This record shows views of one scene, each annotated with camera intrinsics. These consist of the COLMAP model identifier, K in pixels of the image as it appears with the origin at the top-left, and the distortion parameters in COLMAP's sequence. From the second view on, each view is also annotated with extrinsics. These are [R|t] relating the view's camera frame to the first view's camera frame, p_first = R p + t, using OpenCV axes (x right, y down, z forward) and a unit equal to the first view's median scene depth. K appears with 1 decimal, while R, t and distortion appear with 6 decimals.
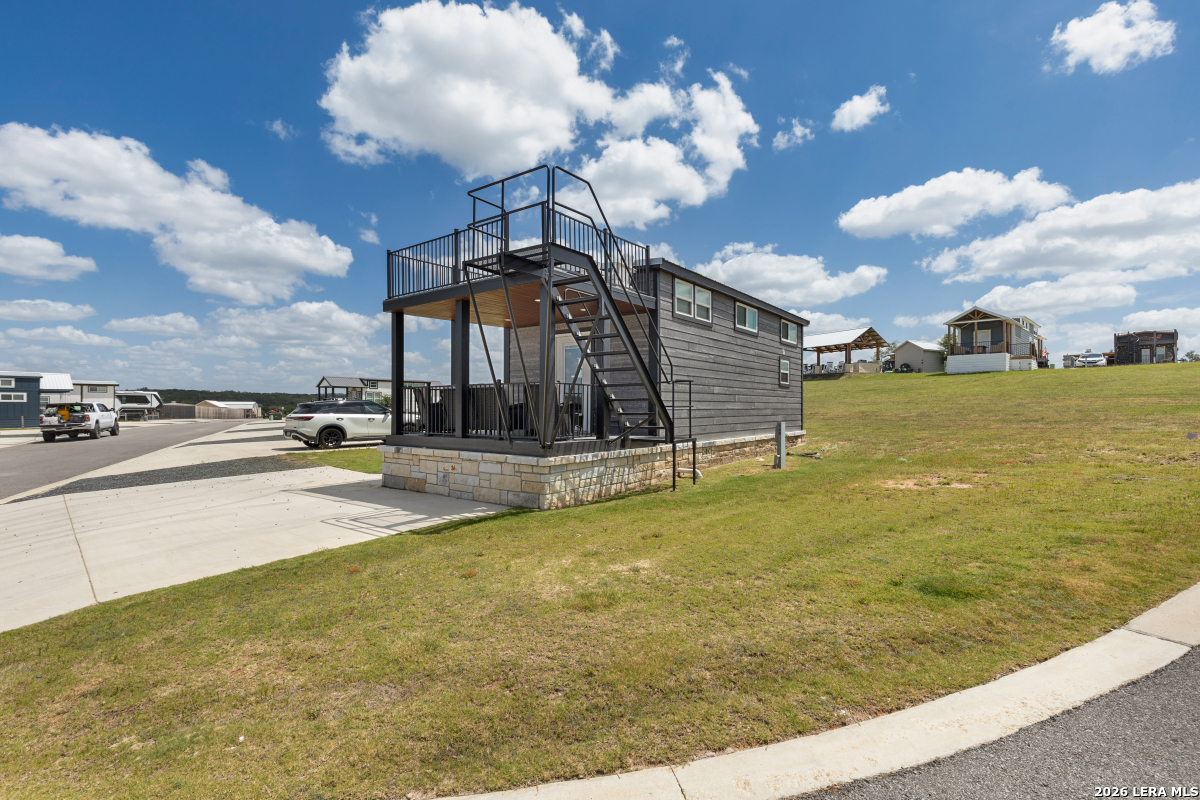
lens RADIAL K [[539.3, 0, 596.5], [0, 539.3, 402.1], [0, 0, 1]] dist [0.000124, -0.000289]
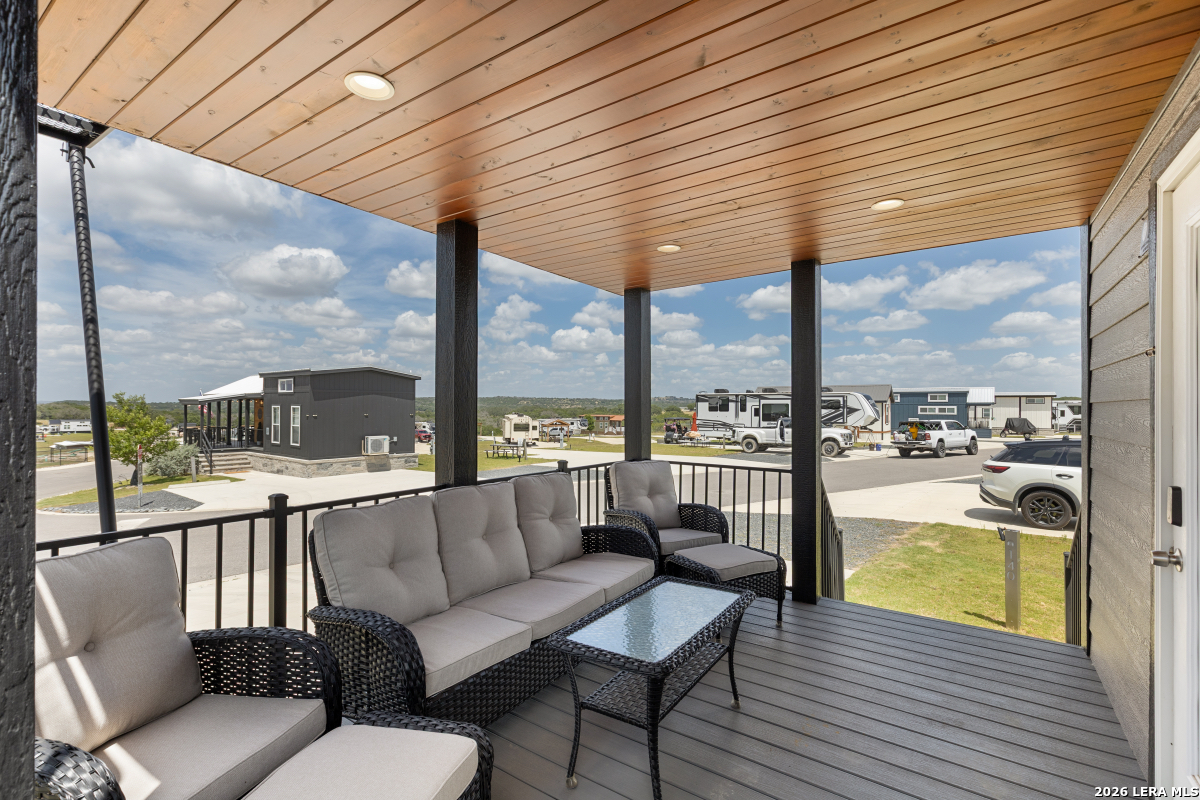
lens RADIAL K [[539.3, 0, 596.5], [0, 539.3, 402.1], [0, 0, 1]] dist [0.000124, -0.000289]
pose [[0.042790, -0.010224, -0.999032, 0.026780], [0.001647, 0.999947, -0.010163, -0.024839], [0.999083, -0.001211, 0.042805, 0.338393]]
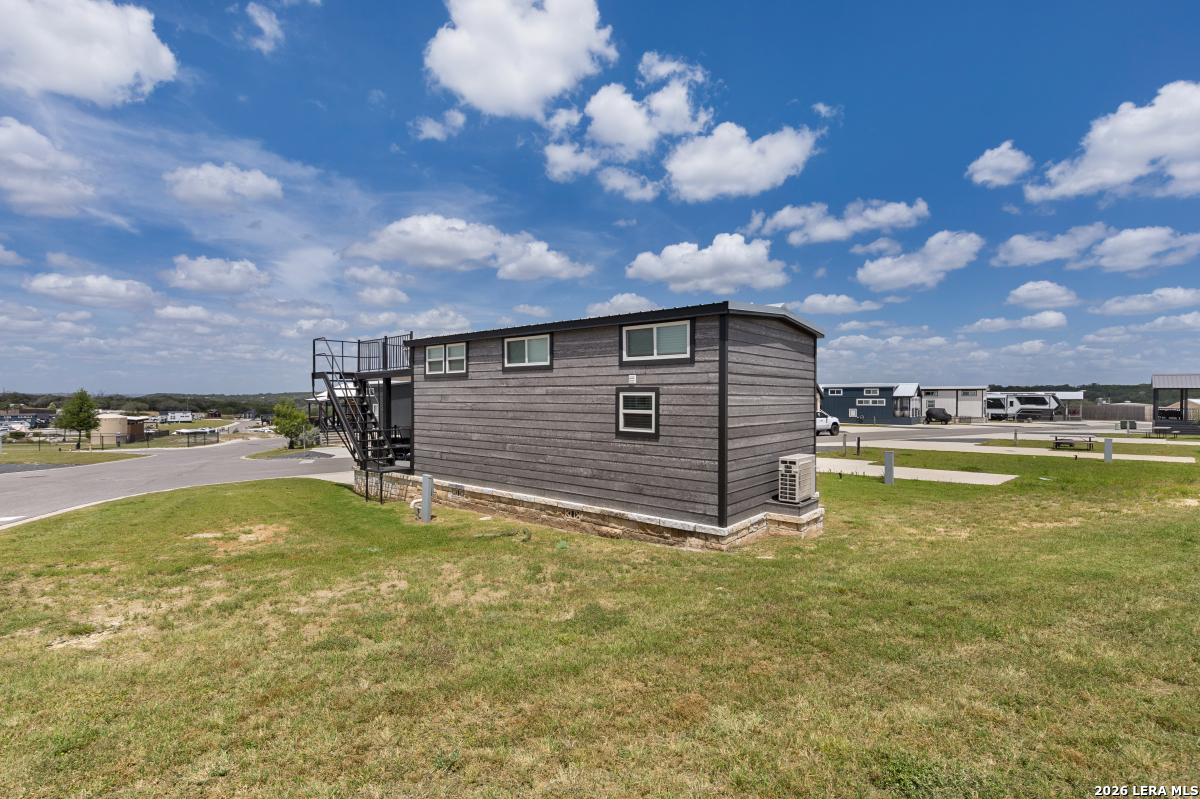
lens RADIAL K [[543.1, 0, 599.2], [0, 543.1, 404.5], [0, 0, 1]] dist [0.001043, -0.000786]
pose [[-0.048959, 0.013289, -0.998712, 0.530060], [0.006701, 0.999893, 0.012976, -0.040732], [0.998778, -0.006057, -0.049043, 0.554085]]
